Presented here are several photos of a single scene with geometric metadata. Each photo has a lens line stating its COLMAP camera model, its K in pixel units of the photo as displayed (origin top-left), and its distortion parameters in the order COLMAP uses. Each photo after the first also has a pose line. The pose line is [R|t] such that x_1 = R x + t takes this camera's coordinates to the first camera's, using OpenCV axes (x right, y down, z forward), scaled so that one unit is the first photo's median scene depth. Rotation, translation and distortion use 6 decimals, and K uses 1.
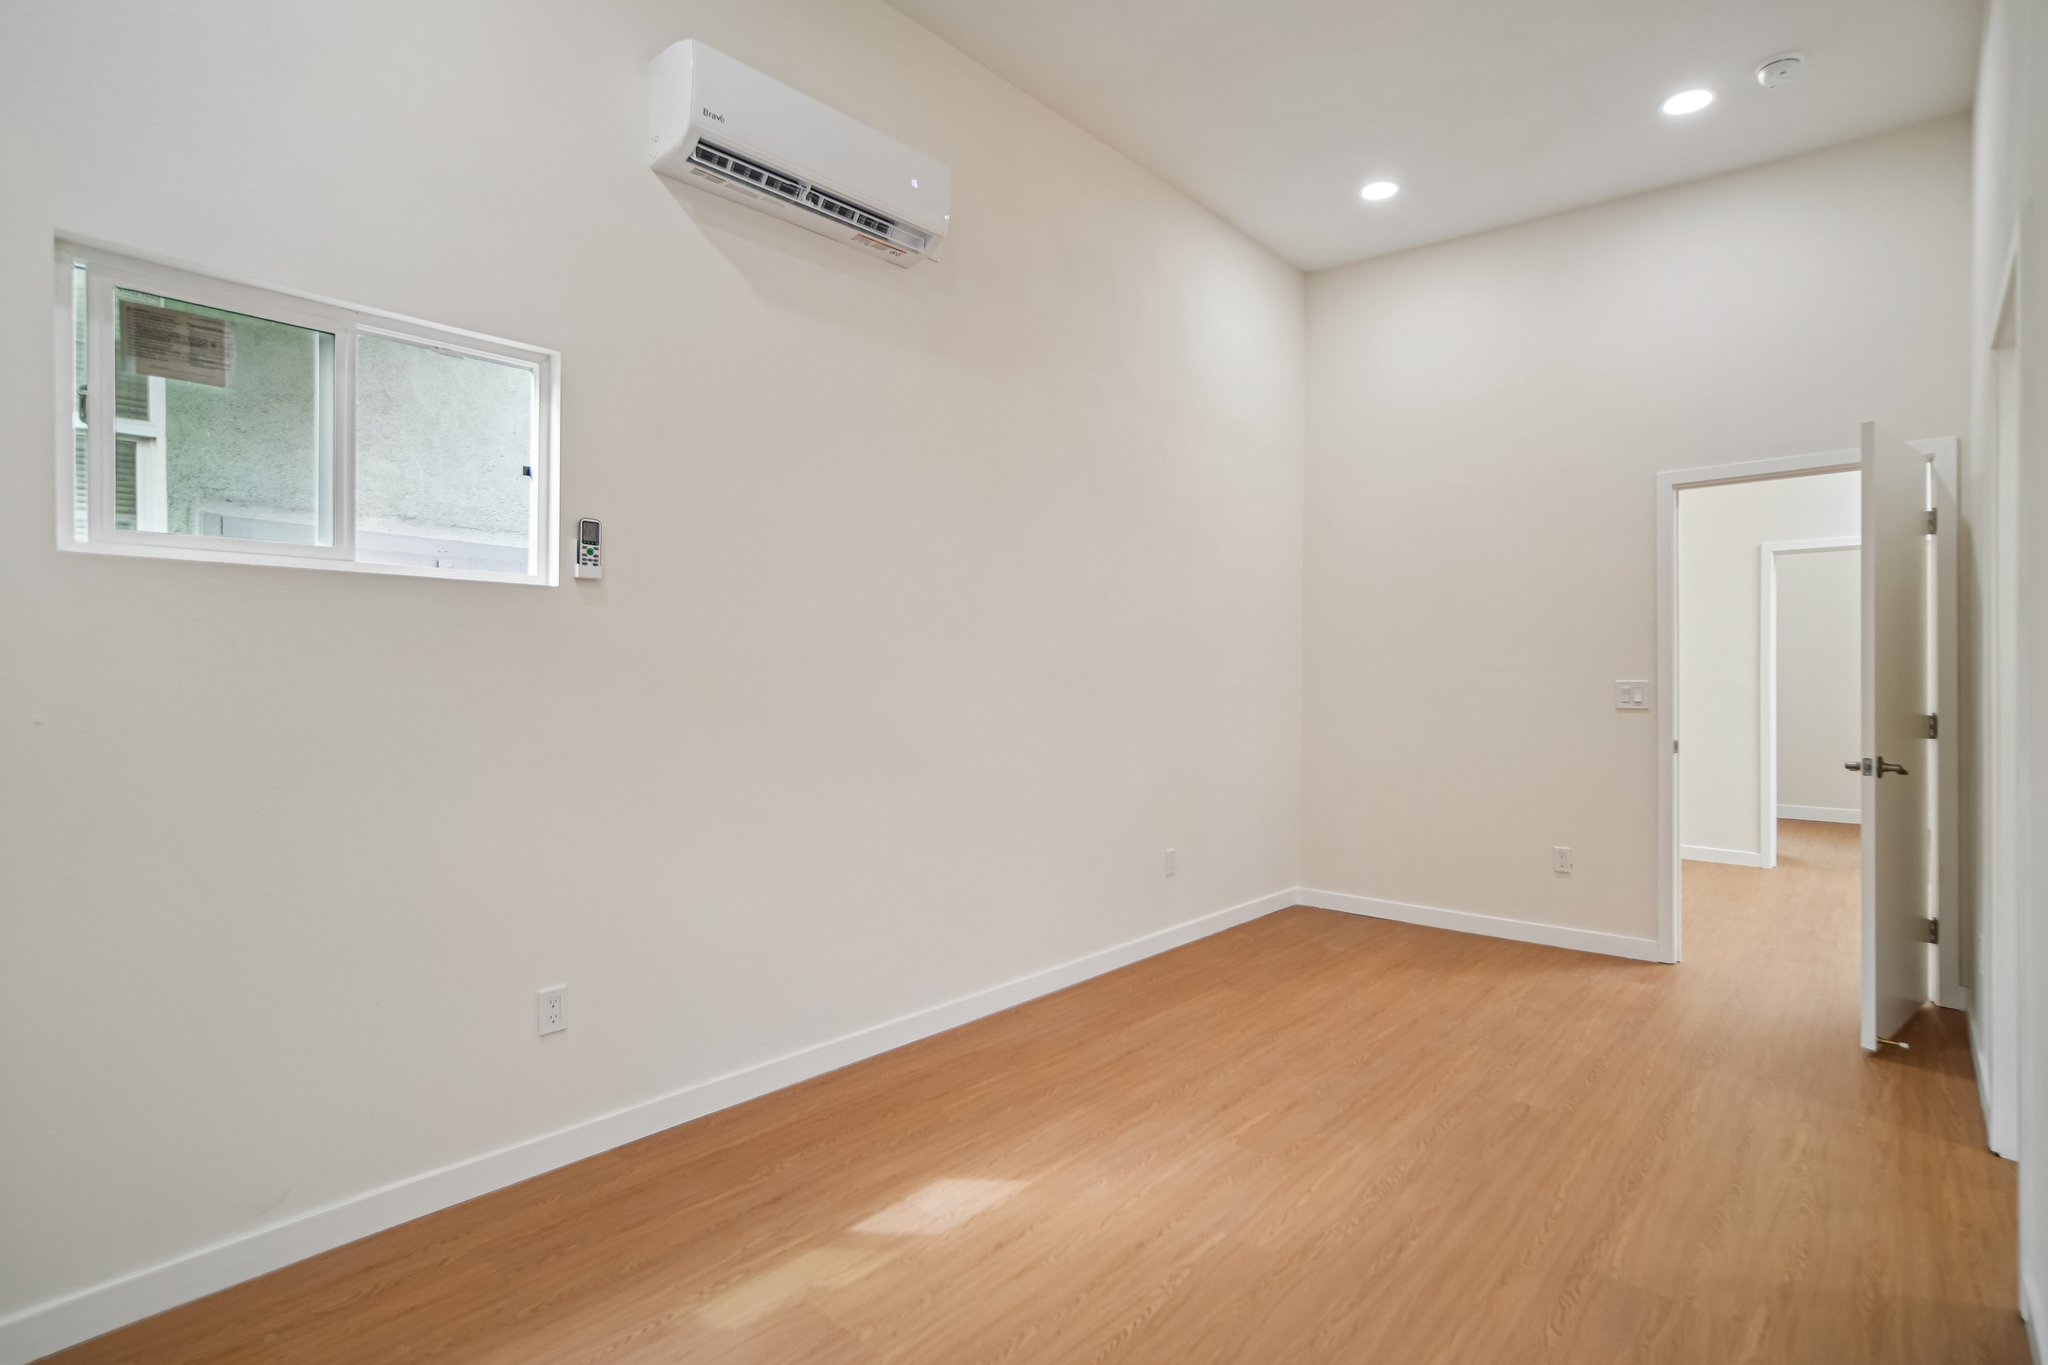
lens RADIAL K [[1006.4, 0, 1020.8], [0, 1006.4, 690.0], [0, 0, 1]] dist [-0.002515, 0.000184]
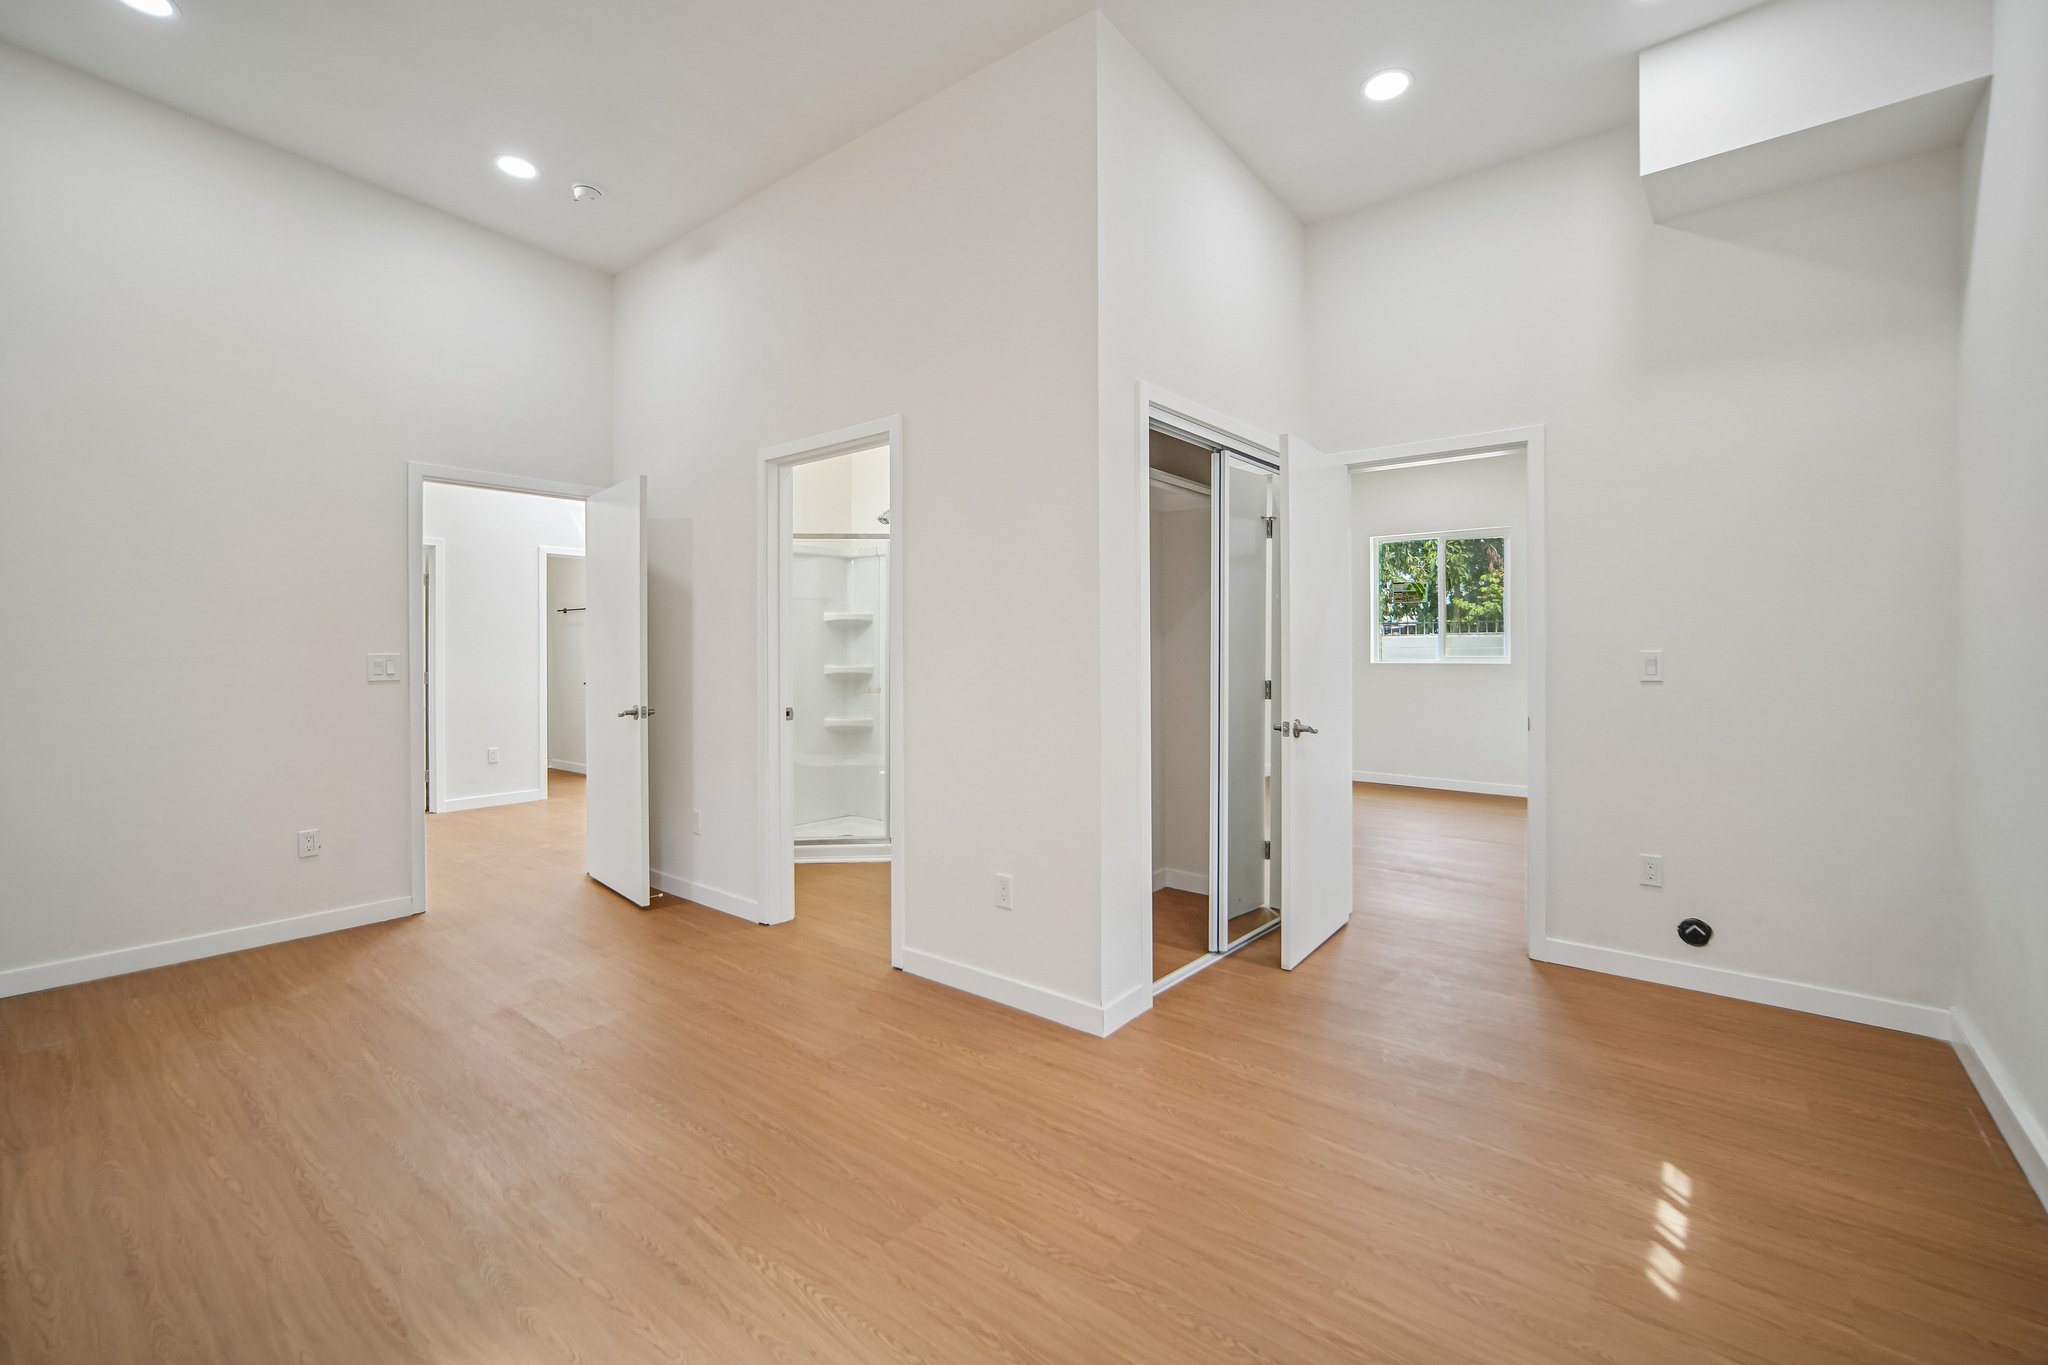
lens RADIAL K [[940.4, 0, 1011.6], [0, 940.4, 644.9], [0, 0, 1]] dist [-0.004178, 0.006596]
pose [[-0.084593, 0.012479, 0.996337, -0.436307], [0.012279, 0.999859, -0.011480, 0.000637], [-0.996340, 0.011263, -0.084735, 0.455135]]
